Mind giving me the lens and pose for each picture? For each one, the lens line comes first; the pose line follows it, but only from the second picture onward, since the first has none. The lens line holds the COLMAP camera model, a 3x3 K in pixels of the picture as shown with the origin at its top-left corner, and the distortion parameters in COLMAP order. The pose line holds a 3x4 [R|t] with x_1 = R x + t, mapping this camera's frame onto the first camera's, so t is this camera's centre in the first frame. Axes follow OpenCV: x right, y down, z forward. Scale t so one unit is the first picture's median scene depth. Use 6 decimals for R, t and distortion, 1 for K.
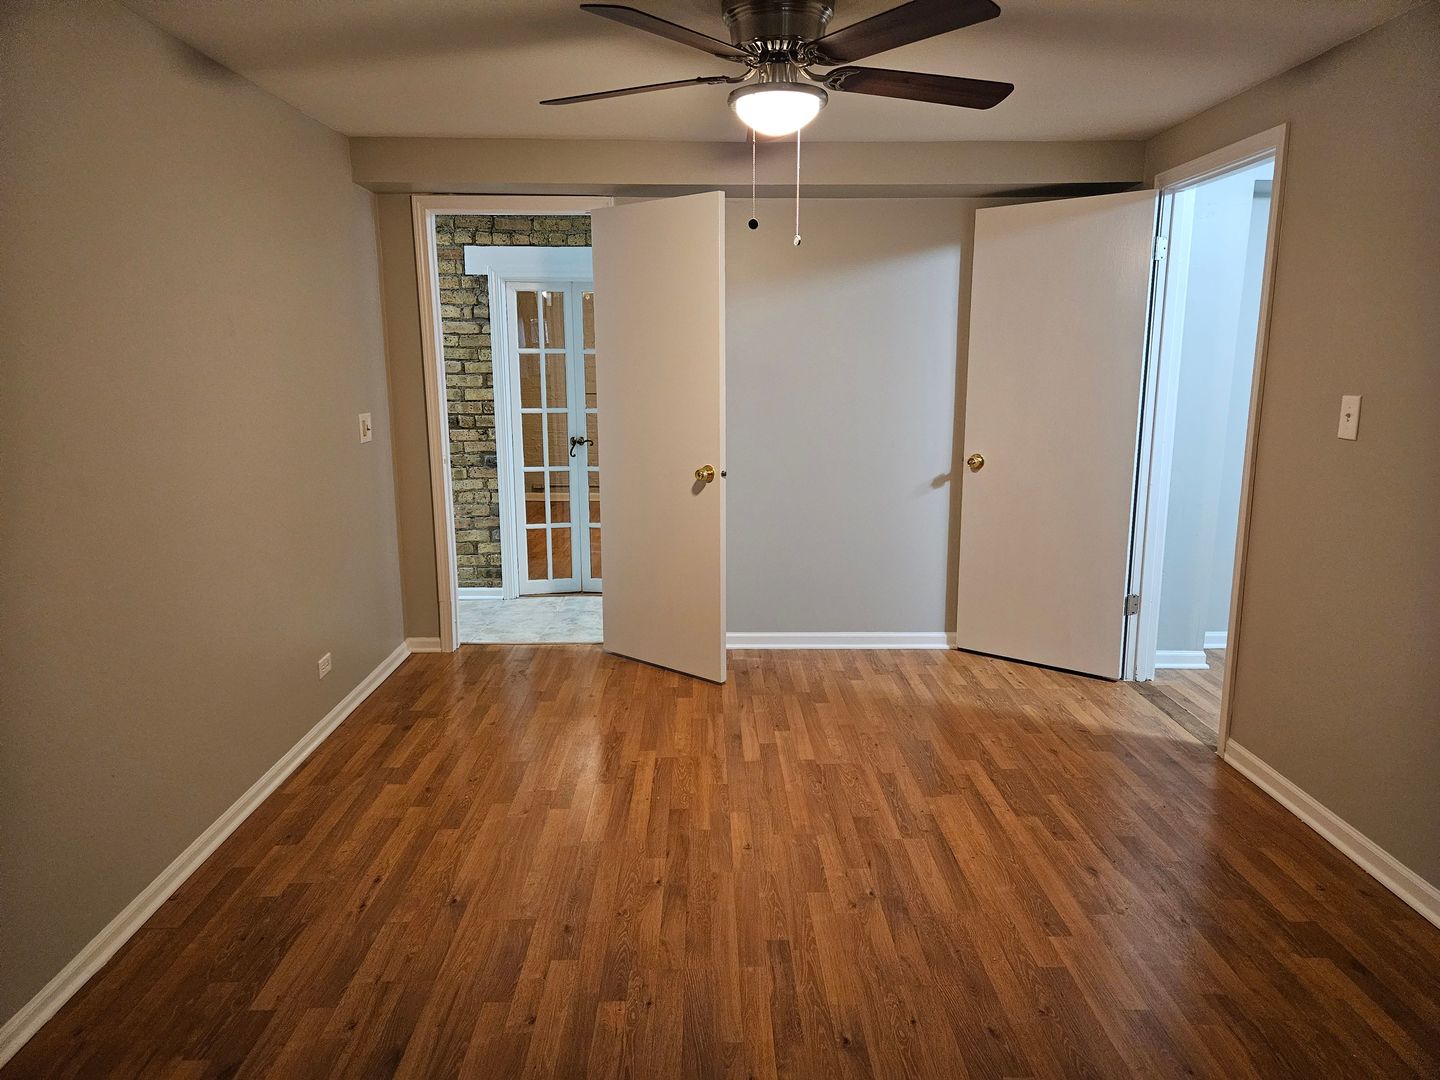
lens RADIAL K [[967.6, 0, 716.7], [0, 967.6, 534.1], [0, 0, 1]] dist [0.068448, -0.060272]
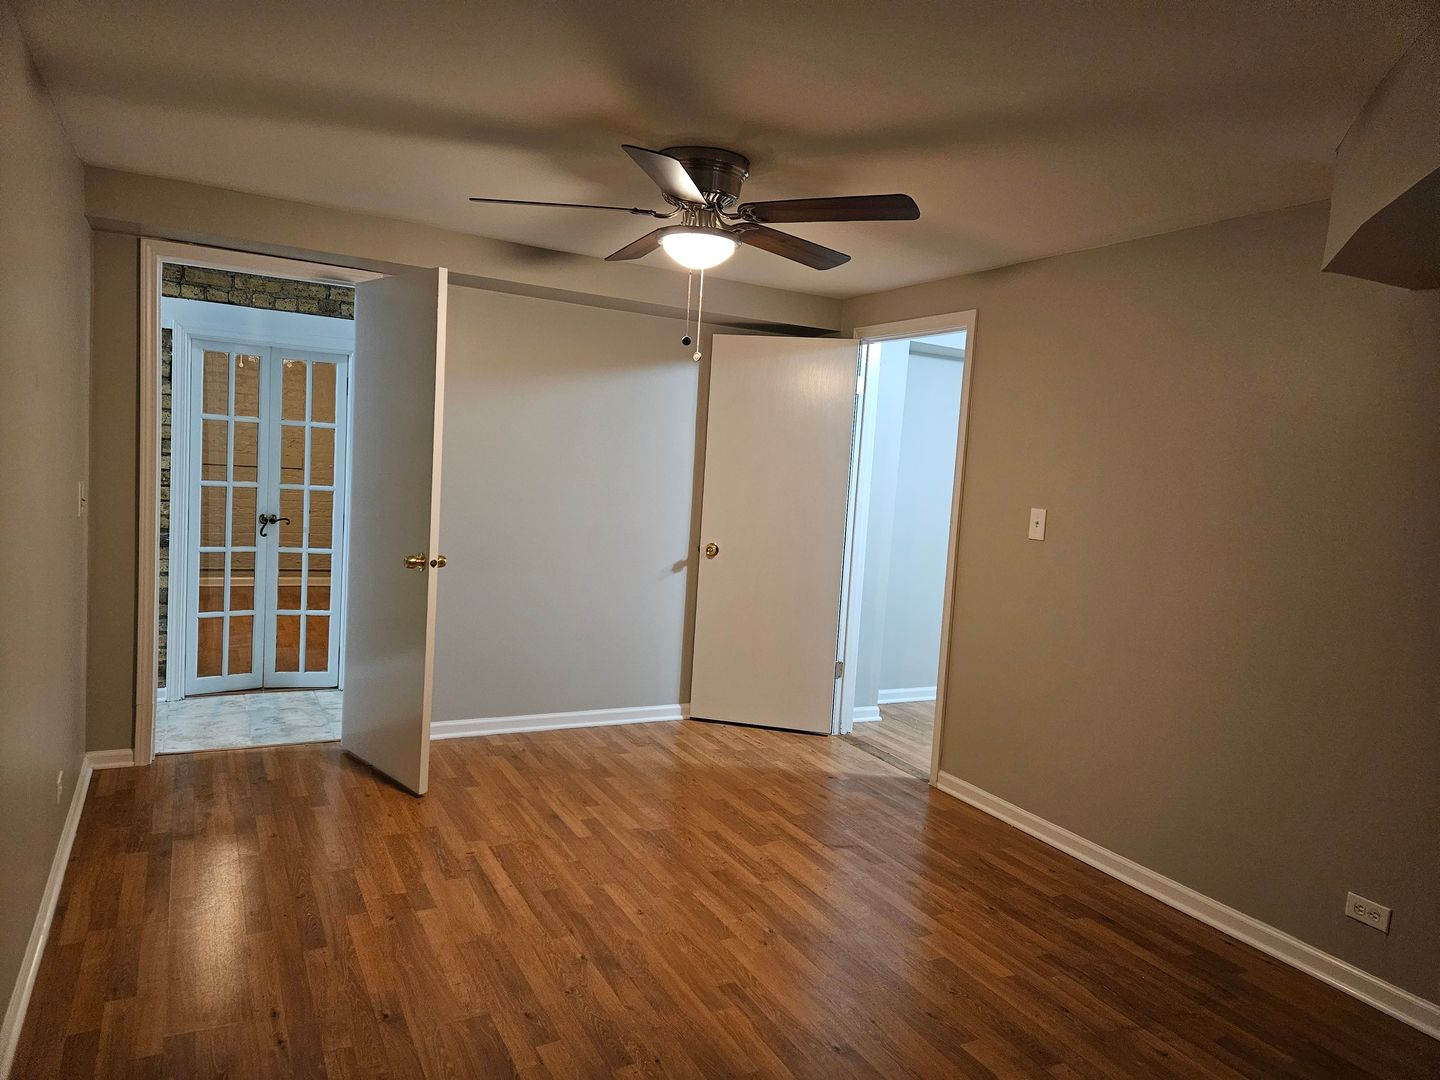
lens RADIAL K [[967.6, 0, 731.3], [0, 967.6, 536.7], [0, 0, 1]] dist [0.068448, -0.060272]
pose [[0.881161, 0.022724, 0.472270, -0.266986], [0.017501, 0.996593, -0.080605, 0.001861], [-0.472493, 0.079291, 0.877761, -0.005206]]
